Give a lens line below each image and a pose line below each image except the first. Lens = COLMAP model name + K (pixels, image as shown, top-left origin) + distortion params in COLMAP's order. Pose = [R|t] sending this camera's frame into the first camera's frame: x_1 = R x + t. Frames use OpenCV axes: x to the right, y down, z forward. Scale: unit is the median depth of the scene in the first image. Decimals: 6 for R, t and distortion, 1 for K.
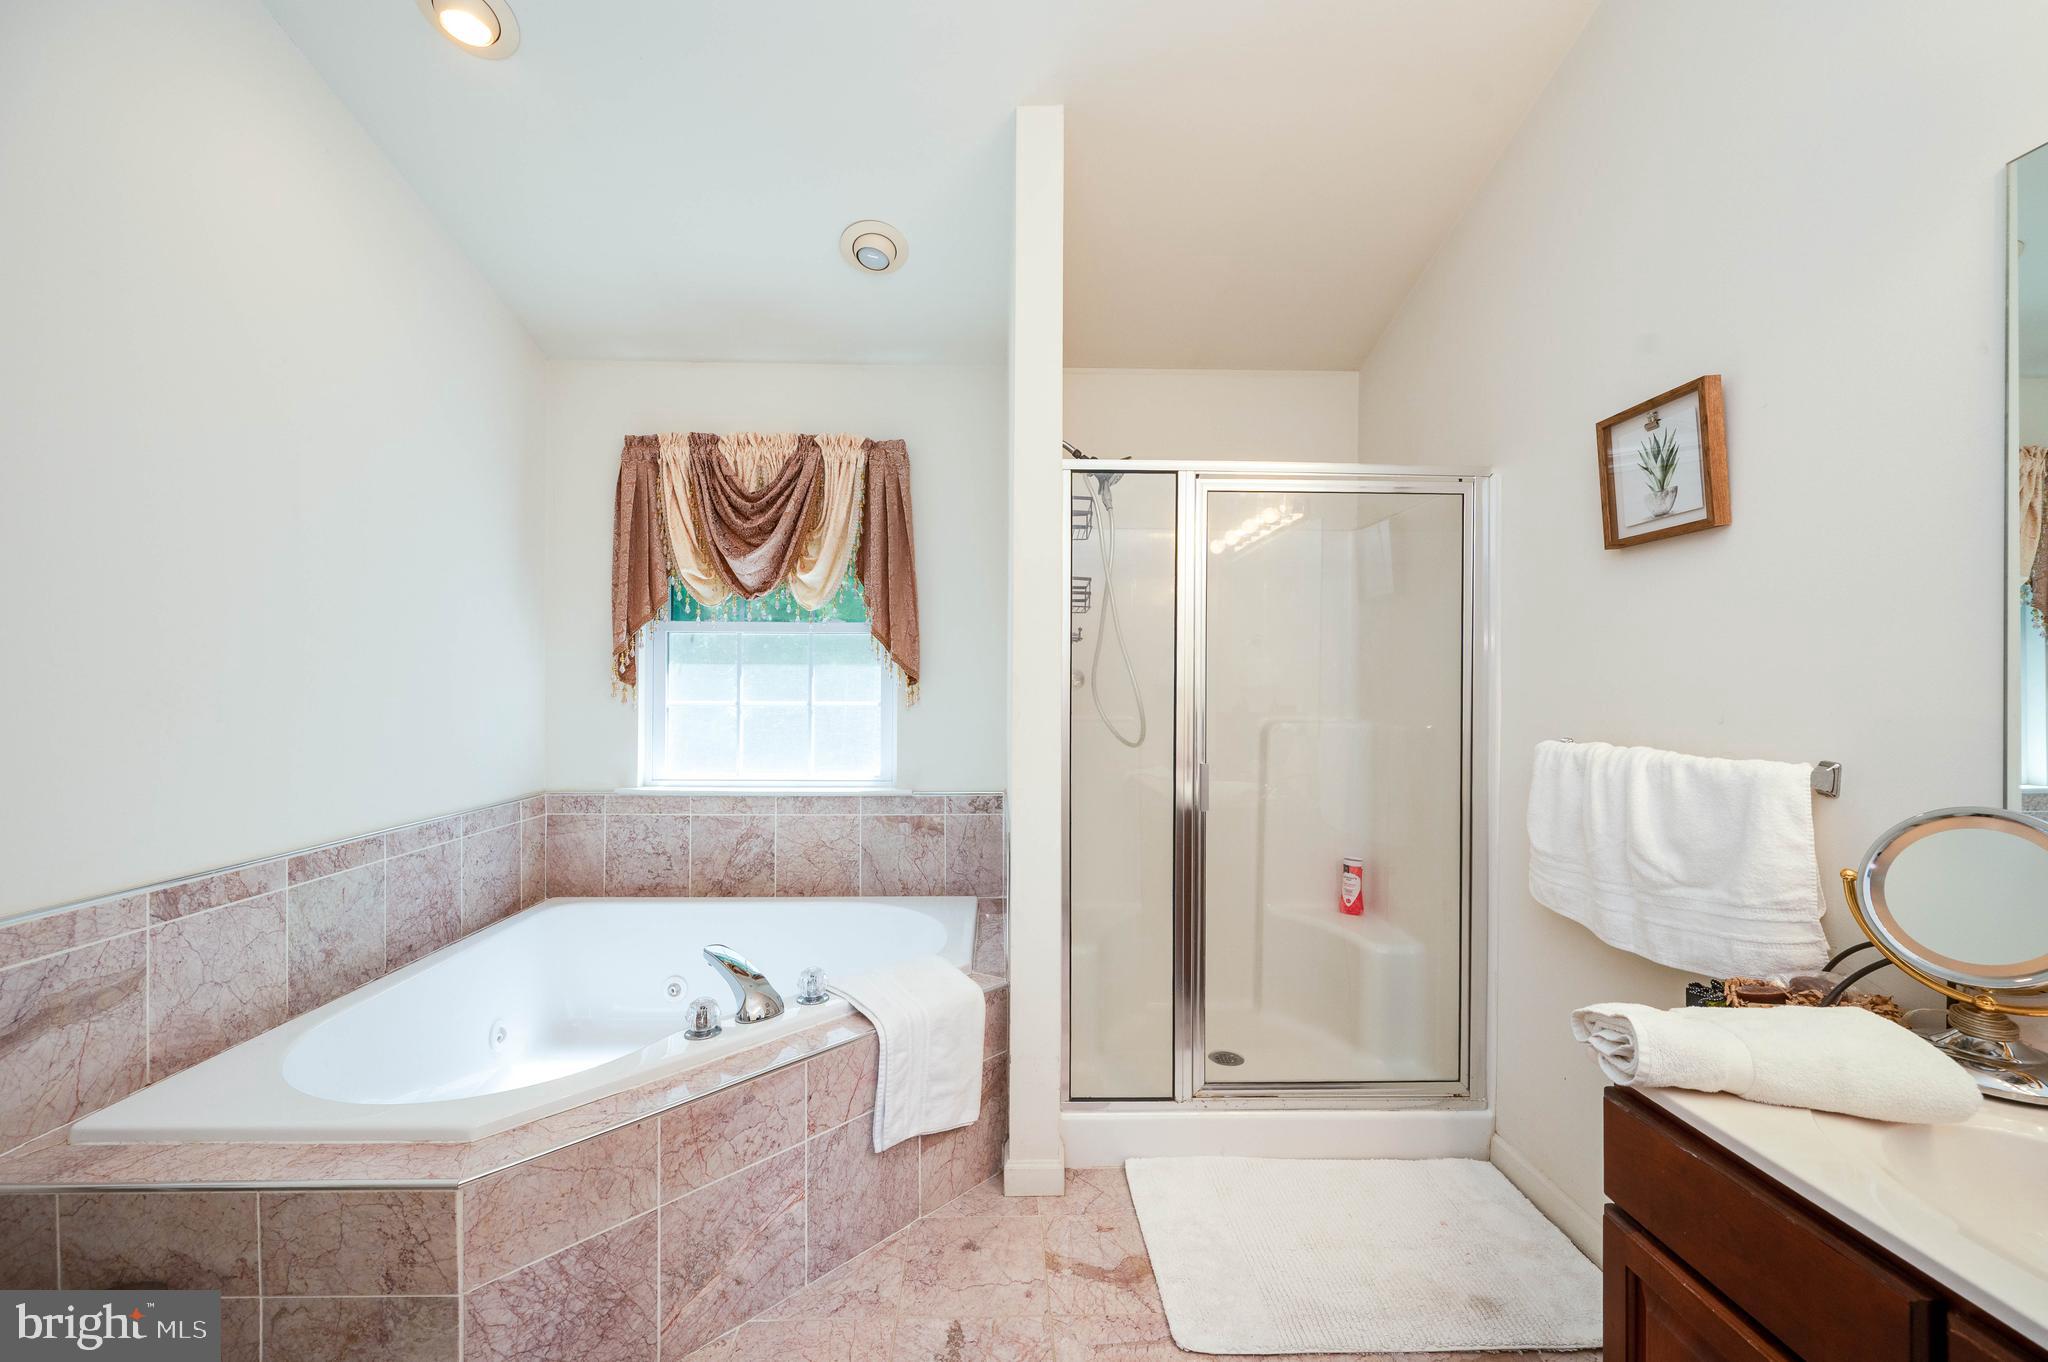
lens RADIAL K [[816.2, 0, 1026.9], [0, 816.2, 686.7], [0, 0, 1]] dist [-0.001028, -0.000017]
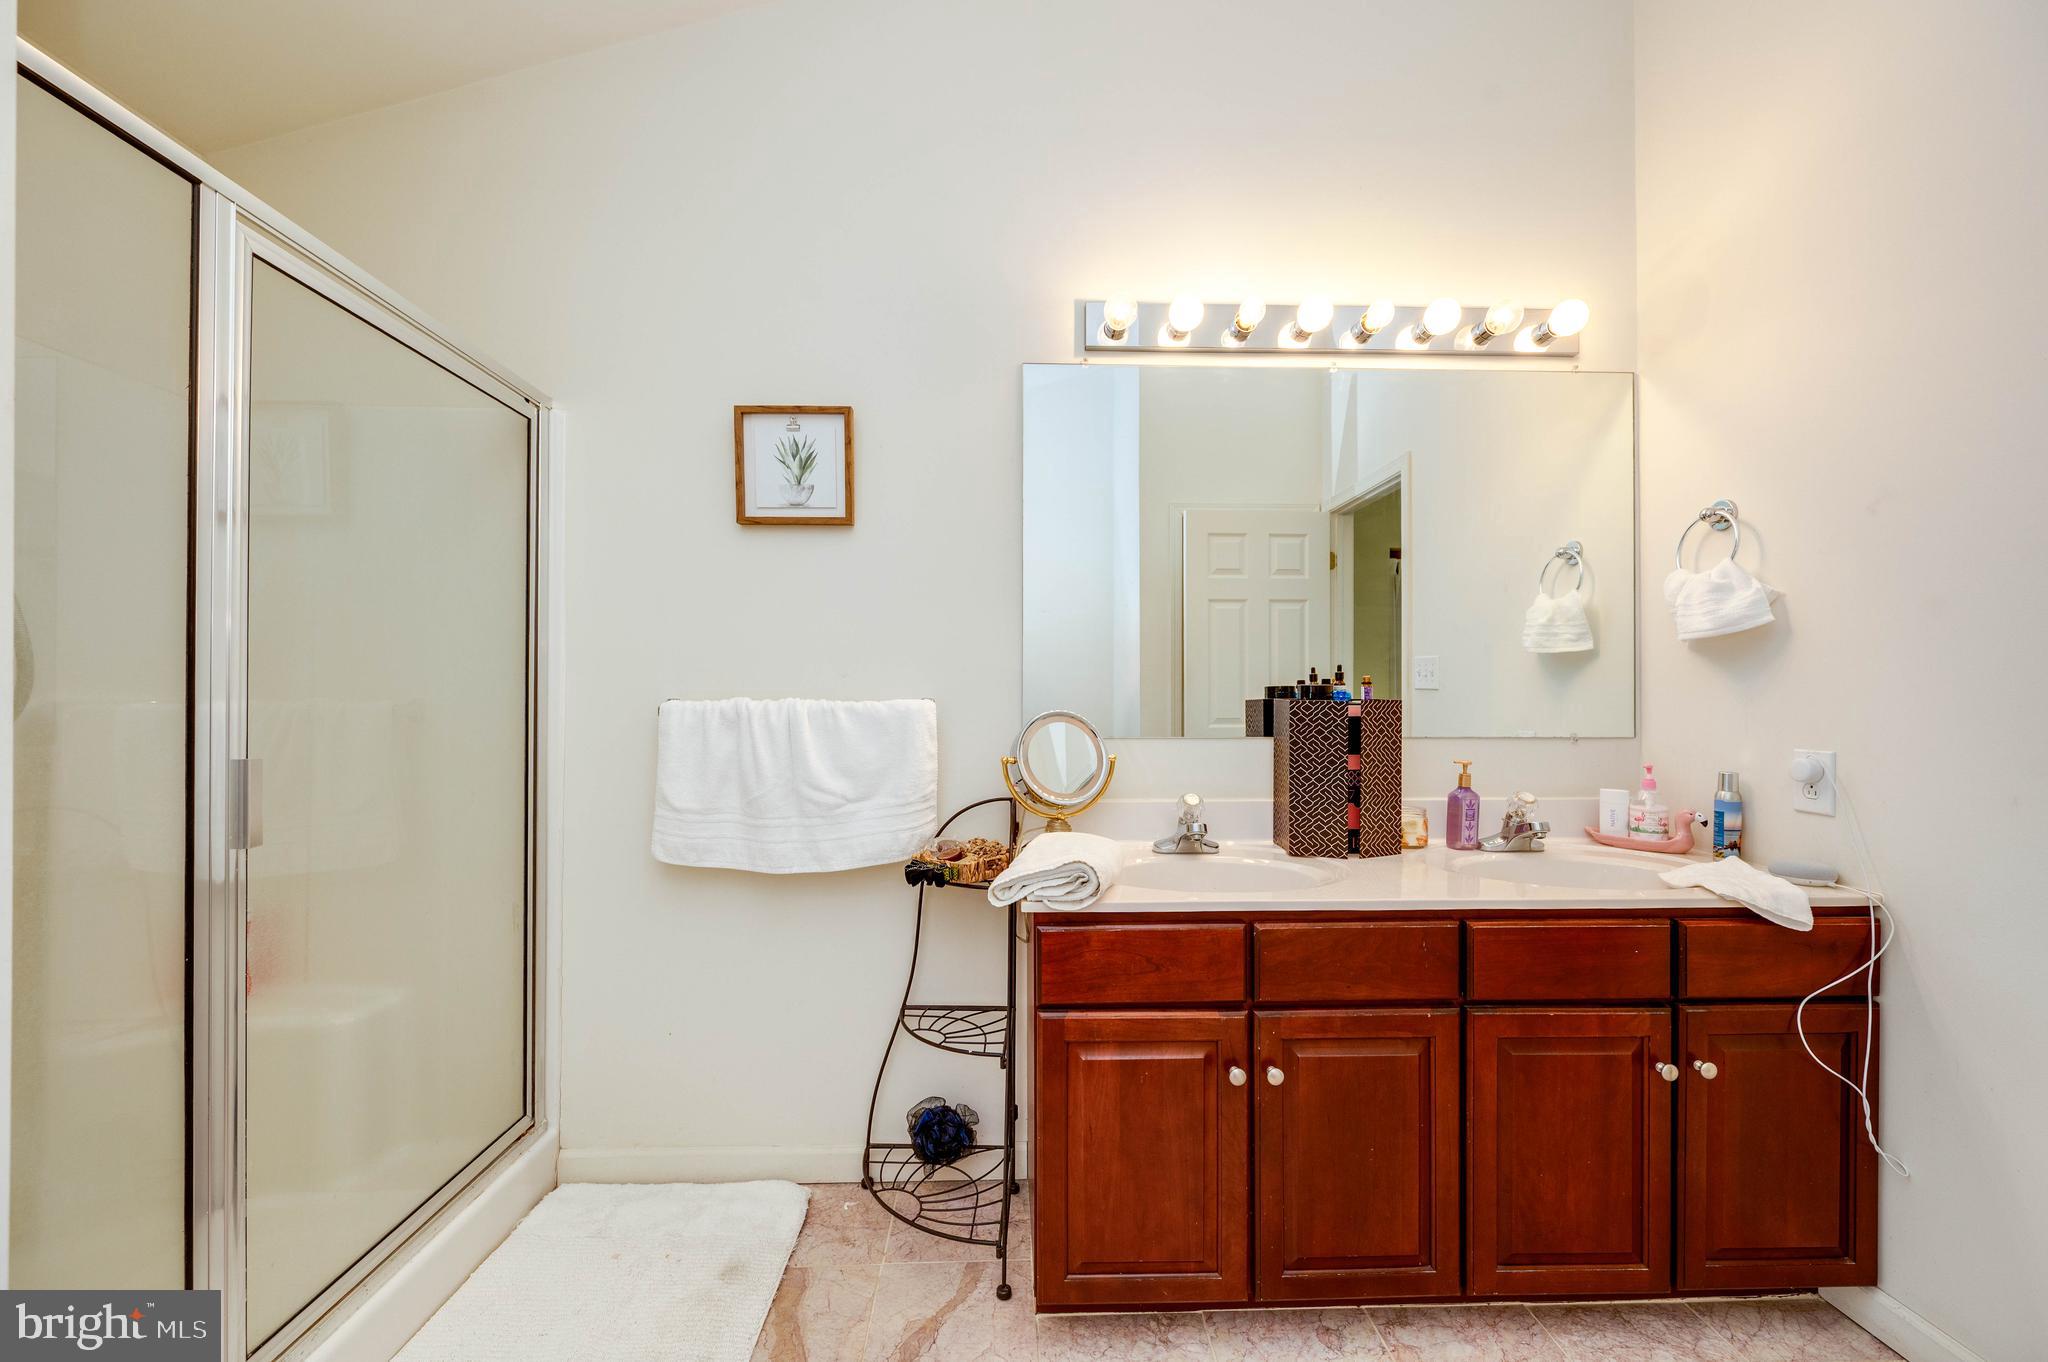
lens RADIAL K [[820.3, 0, 1021.0], [0, 820.3, 694.2], [0, 0, 1]] dist [-0.000378, -0.000063]
pose [[0.008001, 0.002703, 0.999964, -0.351617], [-0.000306, 0.999996, -0.002700, 0.058983], [-0.999968, -0.000284, 0.008002, 0.542894]]
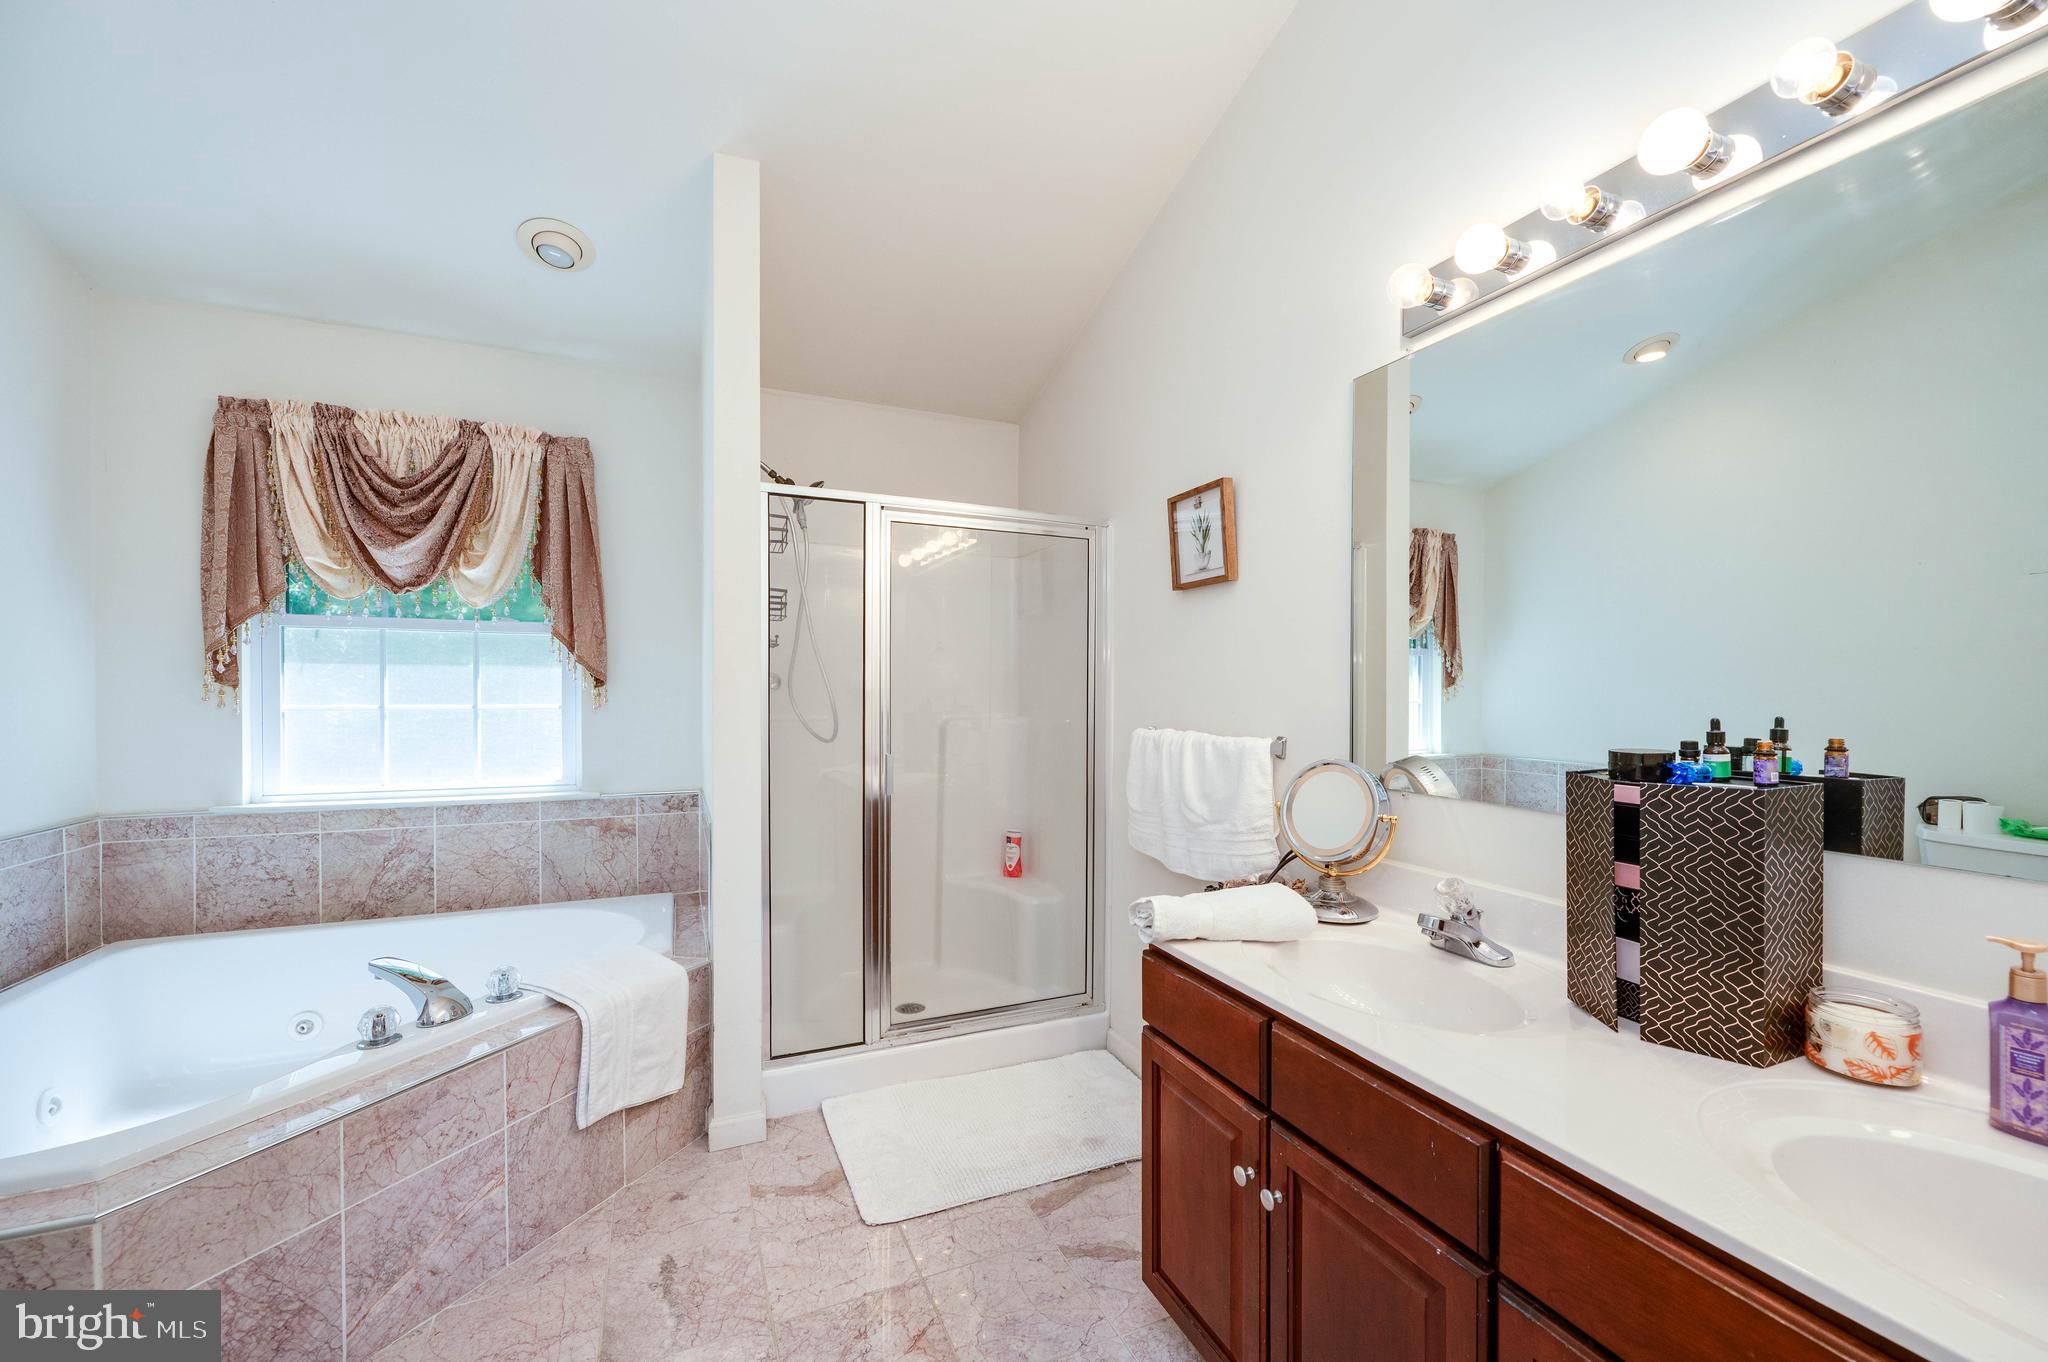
lens RADIAL K [[808.7, 0, 1034.7], [0, 808.7, 703.9], [0, 0, 1]] dist [-0.001704, -0.000195]
pose [[0.928165, -0.006921, 0.372104, -0.023168], [0.000062, 0.999830, 0.018441, 0.000289], [-0.372168, -0.017094, 0.928008, -0.177101]]
